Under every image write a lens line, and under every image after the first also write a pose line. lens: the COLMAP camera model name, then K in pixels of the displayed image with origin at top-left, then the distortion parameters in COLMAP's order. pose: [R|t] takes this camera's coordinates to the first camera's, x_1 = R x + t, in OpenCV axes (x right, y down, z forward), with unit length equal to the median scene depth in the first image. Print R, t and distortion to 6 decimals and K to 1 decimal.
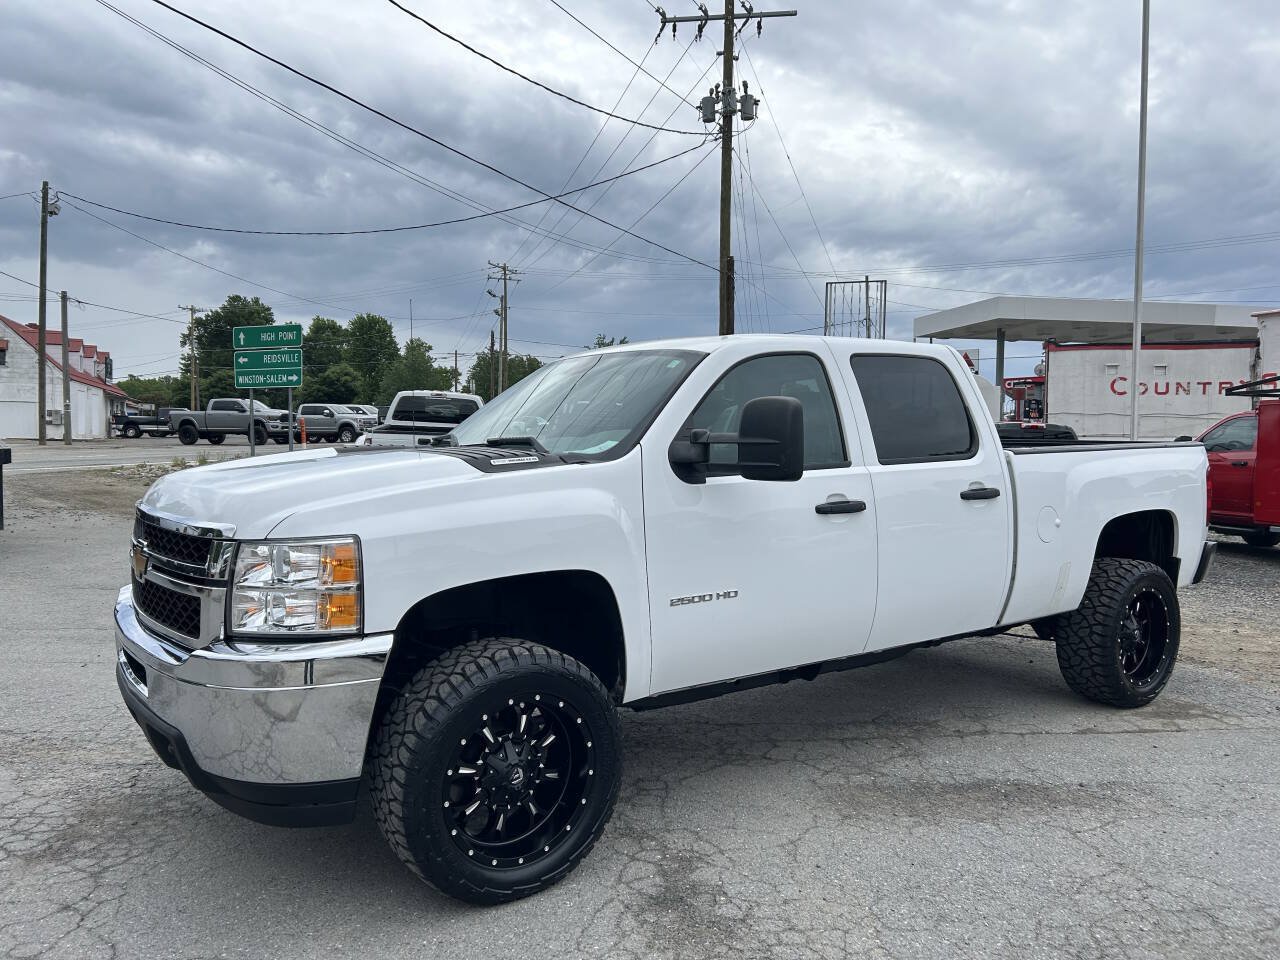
lens RADIAL K [[973.1, 0, 629.8], [0, 973.1, 486.9], [0, 0, 1]] dist [0.044892, -0.050770]
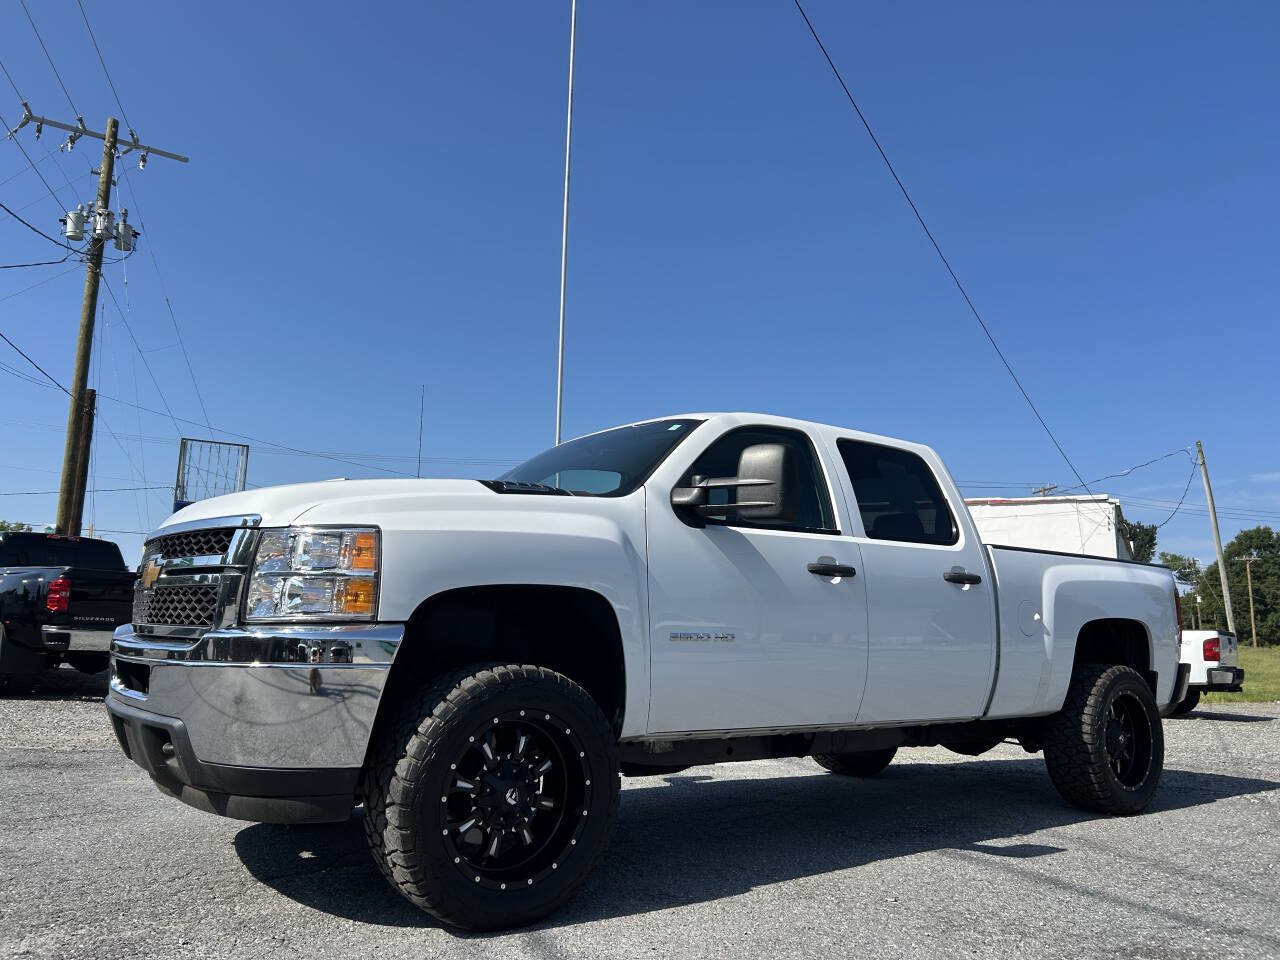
lens RADIAL K [[973.1, 0, 641.6], [0, 973.1, 481.5], [0, 0, 1]] dist [0.044892, -0.050770]
pose [[0.737130, 0.123331, 0.664401, -0.235466], [0.009797, 0.981150, -0.192998, 0.037473], [-0.675680, 0.148773, 0.722027, 0.112101]]
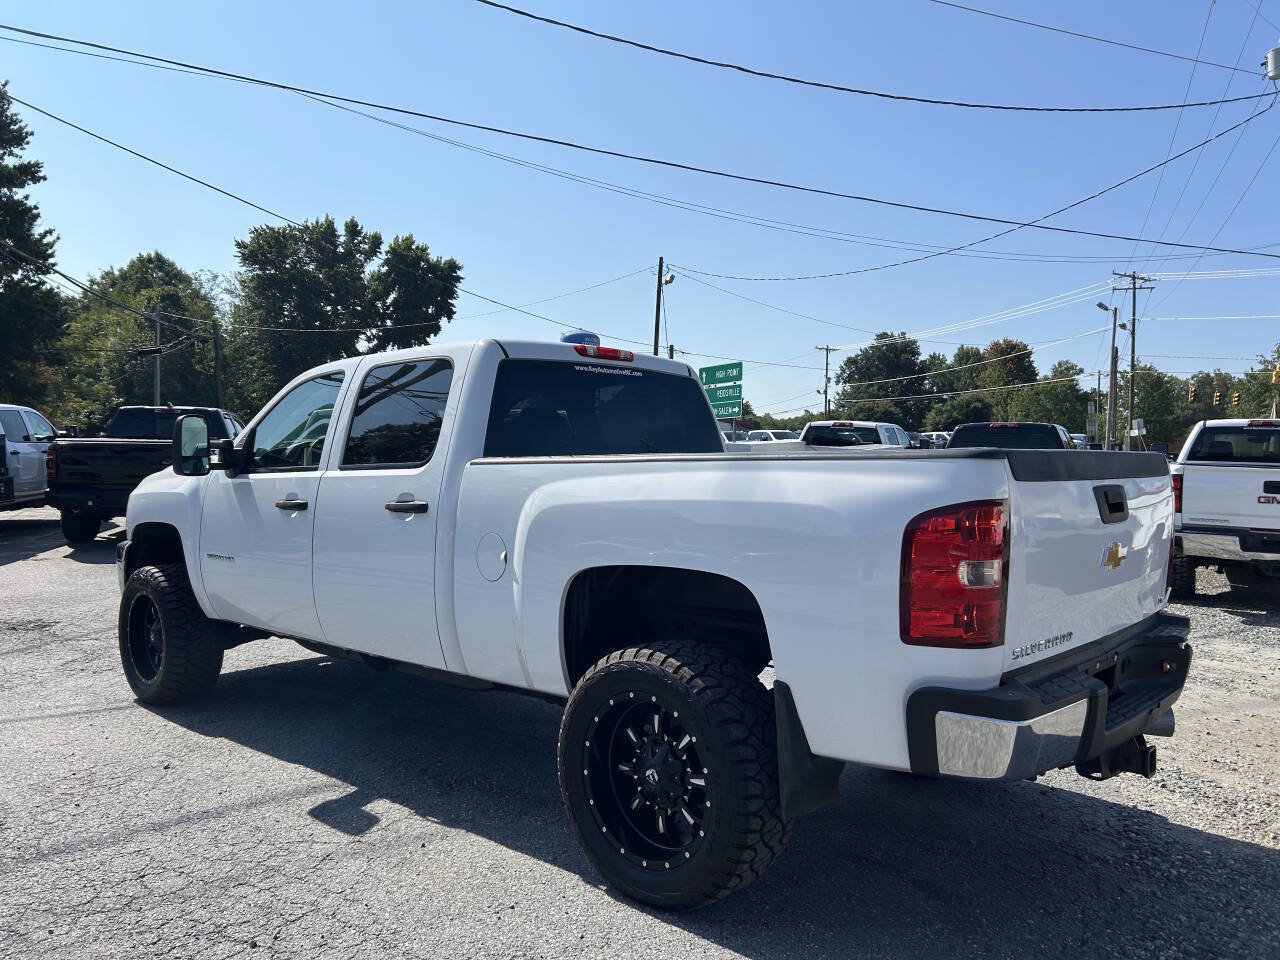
lens RADIAL K [[973.1, 0, 634.1], [0, 973.1, 469.3], [0, 0, 1]] dist [0.044892, -0.050770]
pose [[0.789587, 0.003259, -0.613630, 0.370667], [-0.032442, 0.998809, -0.036440, -0.000871], [0.612781, 0.048680, 0.788752, 0.097801]]
